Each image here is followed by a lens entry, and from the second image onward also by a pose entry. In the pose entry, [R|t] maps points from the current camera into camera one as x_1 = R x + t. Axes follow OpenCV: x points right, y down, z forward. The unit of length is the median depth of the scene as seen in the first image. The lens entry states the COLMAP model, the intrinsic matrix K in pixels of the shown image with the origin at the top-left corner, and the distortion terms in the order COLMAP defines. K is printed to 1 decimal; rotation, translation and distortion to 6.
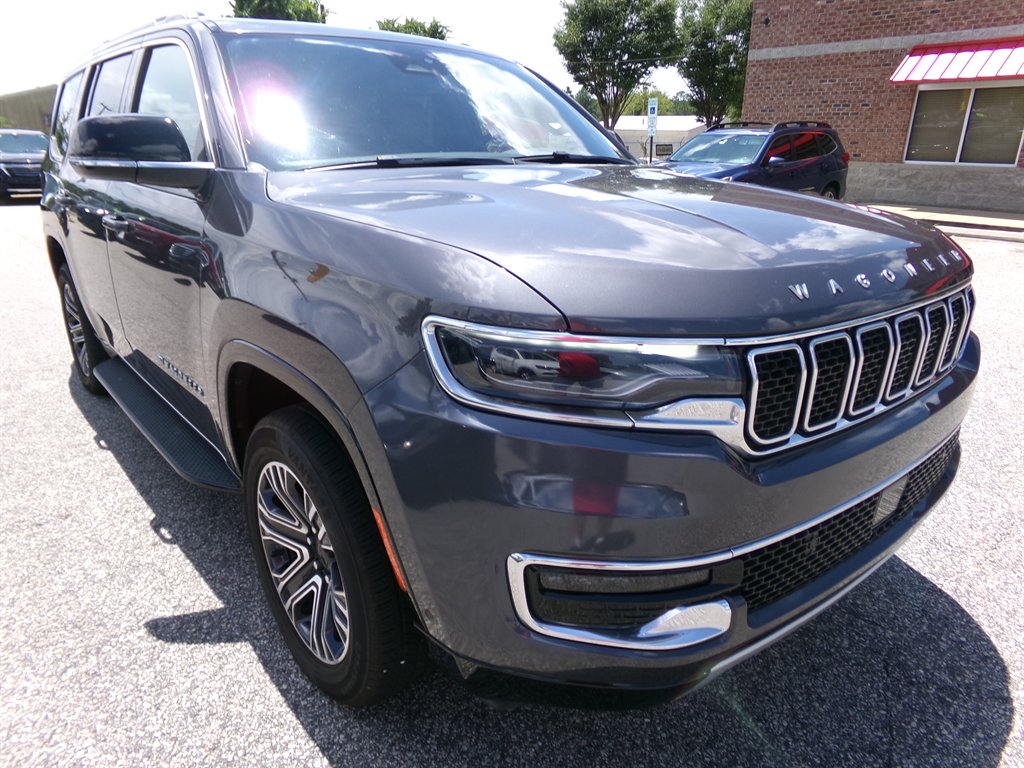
lens RADIAL K [[686.4, 0, 508.7], [0, 686.4, 387.0], [0, 0, 1]] dist [0.001214, 0.008344]
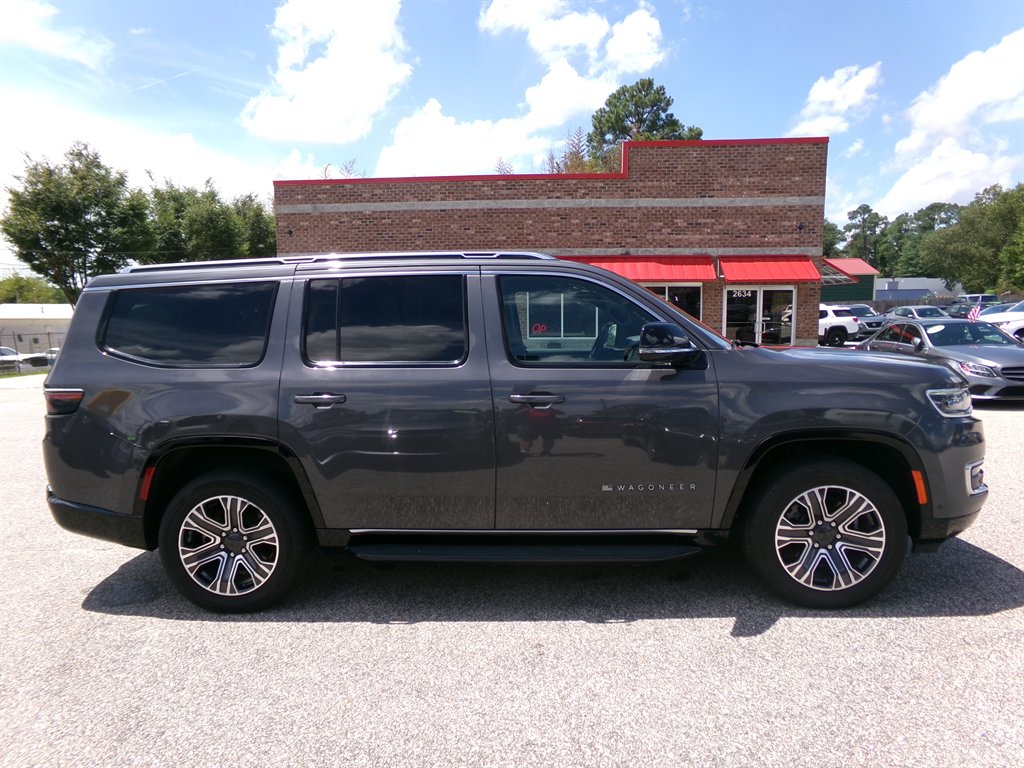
lens RADIAL K [[693.2, 0, 502.3], [0, 693.2, 385.1], [0, 0, 1]] dist [-0.005608, 0.021051]
pose [[0.685238, -0.089695, 0.722775, -0.284504], [0.270544, 0.952727, -0.138262, -0.016755], [-0.676206, 0.290285, 0.677111, 0.021497]]
